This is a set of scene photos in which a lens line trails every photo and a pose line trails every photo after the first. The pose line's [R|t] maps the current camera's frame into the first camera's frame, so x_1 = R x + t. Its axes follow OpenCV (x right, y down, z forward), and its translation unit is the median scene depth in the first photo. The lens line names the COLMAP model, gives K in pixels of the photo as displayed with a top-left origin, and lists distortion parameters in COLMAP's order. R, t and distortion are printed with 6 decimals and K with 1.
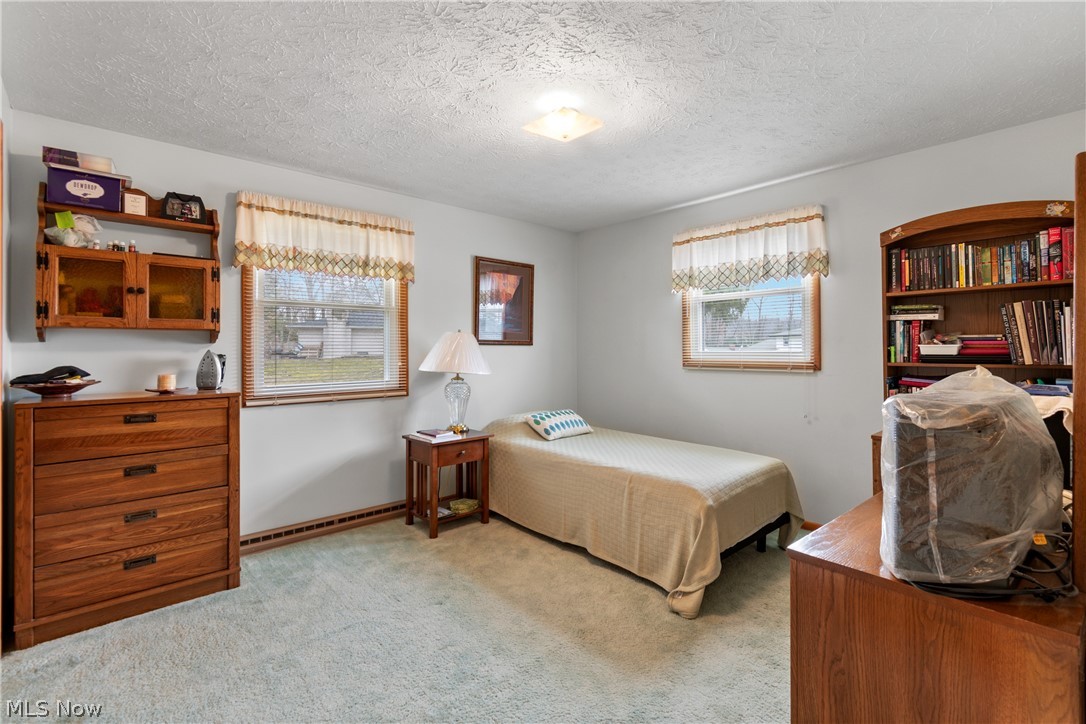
lens RADIAL K [[497.4, 0, 547.6], [0, 497.4, 346.1], [0, 0, 1]] dist [0.000379, -0.000223]
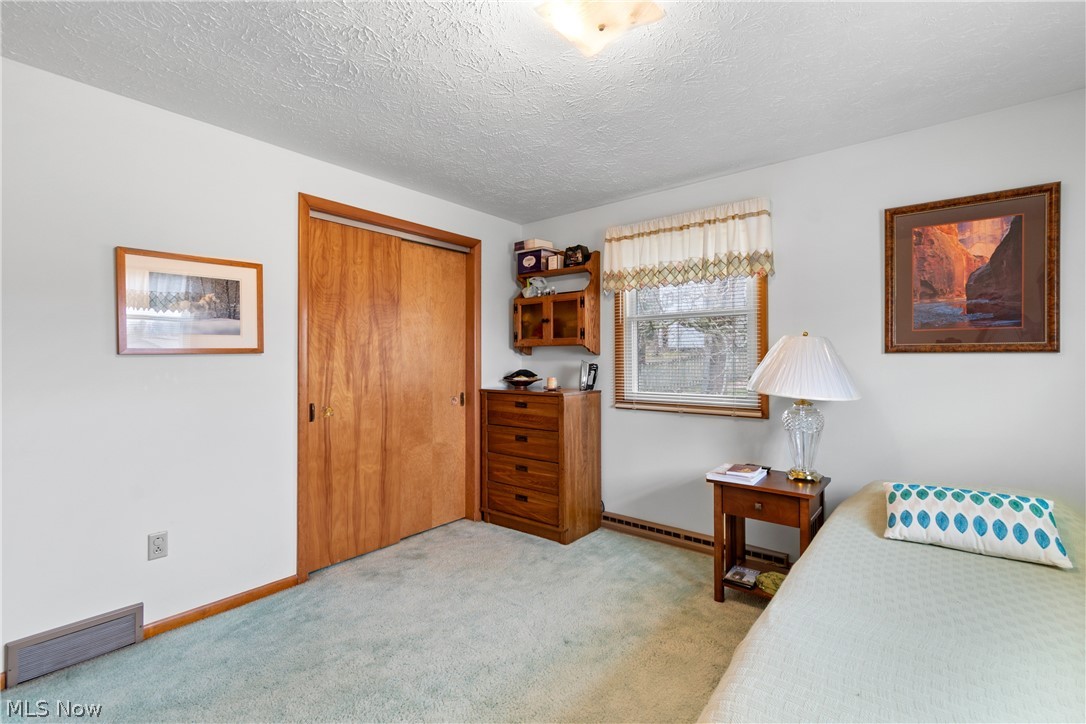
lens RADIAL K [[477.7, 0, 552.5], [0, 477.7, 356.0], [0, 0, 1]] dist [0.000130, -0.001097]
pose [[0.162475, -0.001741, -0.986711, 0.580471], [0.008350, 0.999965, -0.000389, -0.003472], [0.986677, -0.008176, 0.162484, 0.758469]]
